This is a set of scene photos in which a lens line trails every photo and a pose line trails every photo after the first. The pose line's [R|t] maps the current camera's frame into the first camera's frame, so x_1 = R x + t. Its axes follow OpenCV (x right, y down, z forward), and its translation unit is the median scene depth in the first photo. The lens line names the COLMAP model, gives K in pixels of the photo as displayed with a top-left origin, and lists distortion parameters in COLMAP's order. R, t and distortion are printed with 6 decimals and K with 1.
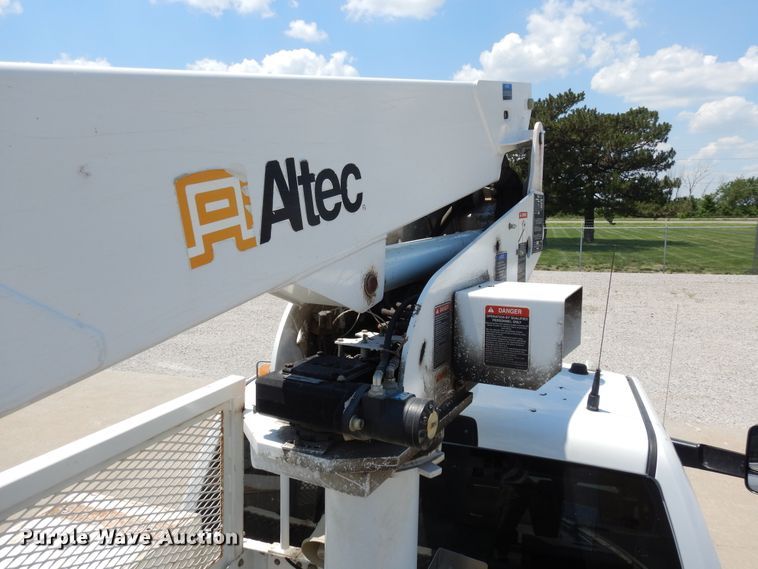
lens RADIAL K [[541.7, 0, 382.7], [0, 541.7, 279.4], [0, 0, 1]] dist [0.003094, -0.004727]
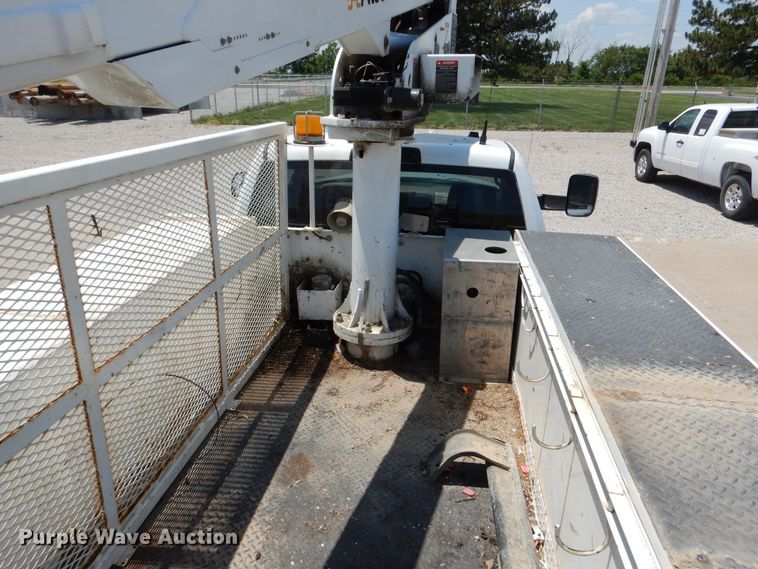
lens RADIAL K [[541.7, 0, 369.9], [0, 541.7, 283.1], [0, 0, 1]] dist [0.003094, -0.004727]
pose [[0.983242, -0.051030, 0.175016, -0.017777], [0.008071, 0.971267, 0.237854, 0.014793], [-0.182125, -0.232455, 0.955403, -0.042146]]
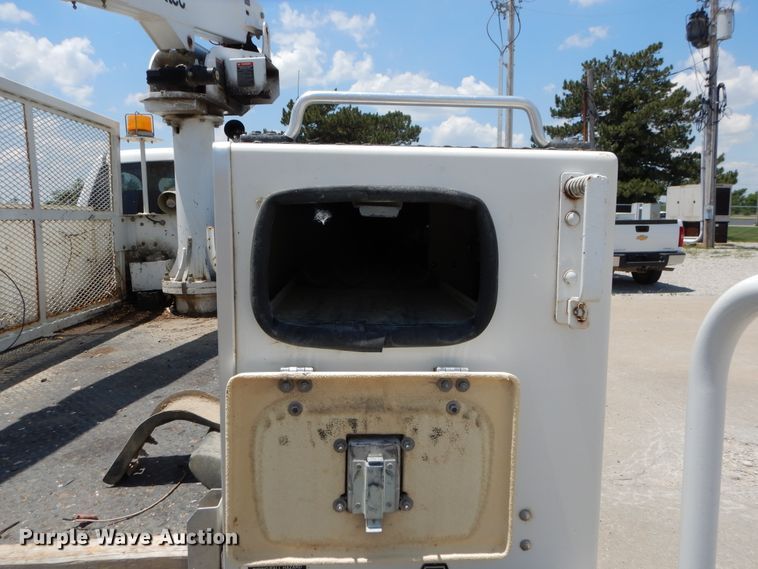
lens RADIAL K [[541.7, 0, 378.7], [0, 541.7, 281.6], [0, 0, 1]] dist [0.003094, -0.004727]
pose [[0.928899, -0.057882, 0.365783, -0.007424], [0.061204, 0.998122, 0.002517, 0.045221], [-0.365241, 0.020049, 0.930697, -0.065012]]
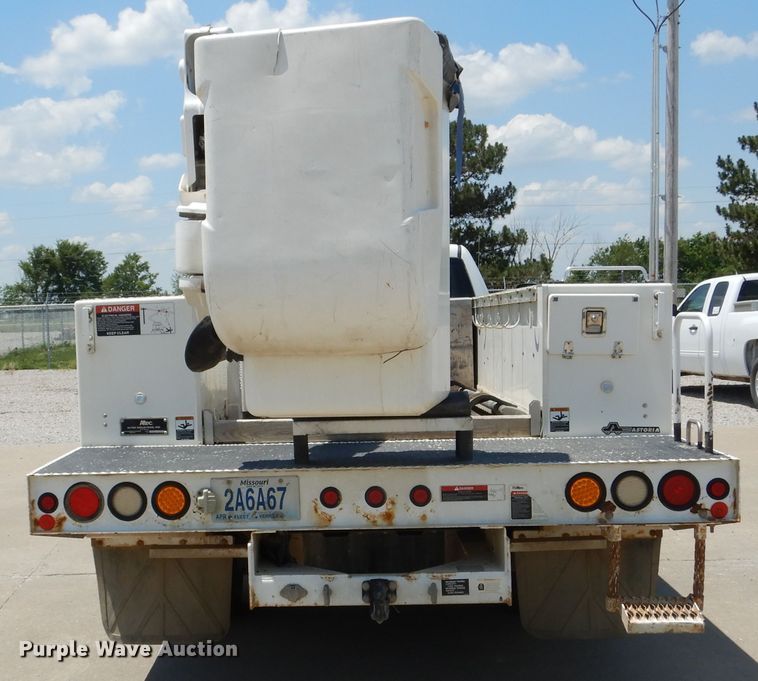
lens RADIAL K [[1131.6, 0, 372.0], [0, 1131.6, 342.1], [0, 0, 1]] dist [0.215978, 0.000000]
pose [[0.939807, -0.032141, 0.340190, -0.080129], [0.068230, 0.993169, -0.094659, 0.060014], [-0.334824, 0.112173, 0.935580, -0.178284]]
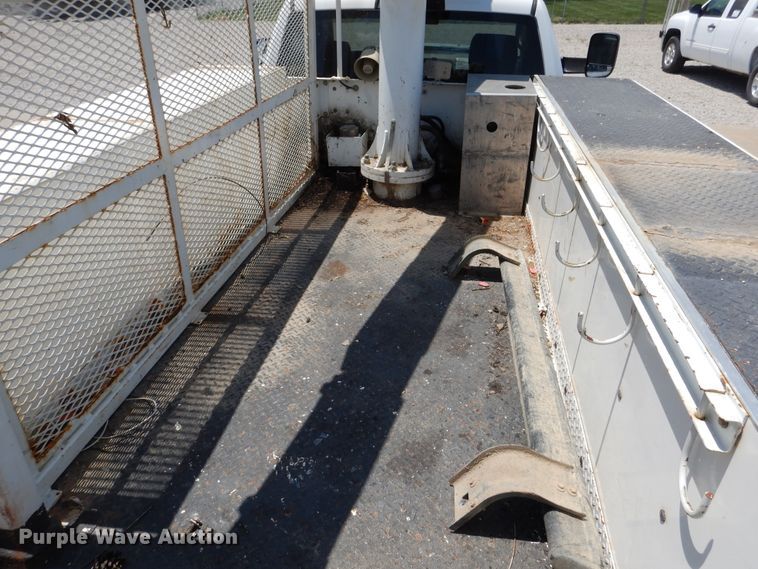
lens RADIAL K [[541.7, 0, 371.9], [0, 541.7, 283.3], [0, 0, 1]] dist [0.003094, -0.004727]
pose [[0.986572, -0.076525, 0.144288, -0.022203], [0.014696, 0.921448, 0.388224, 0.024599], [-0.162662, -0.380890, 0.910200, -0.053822]]
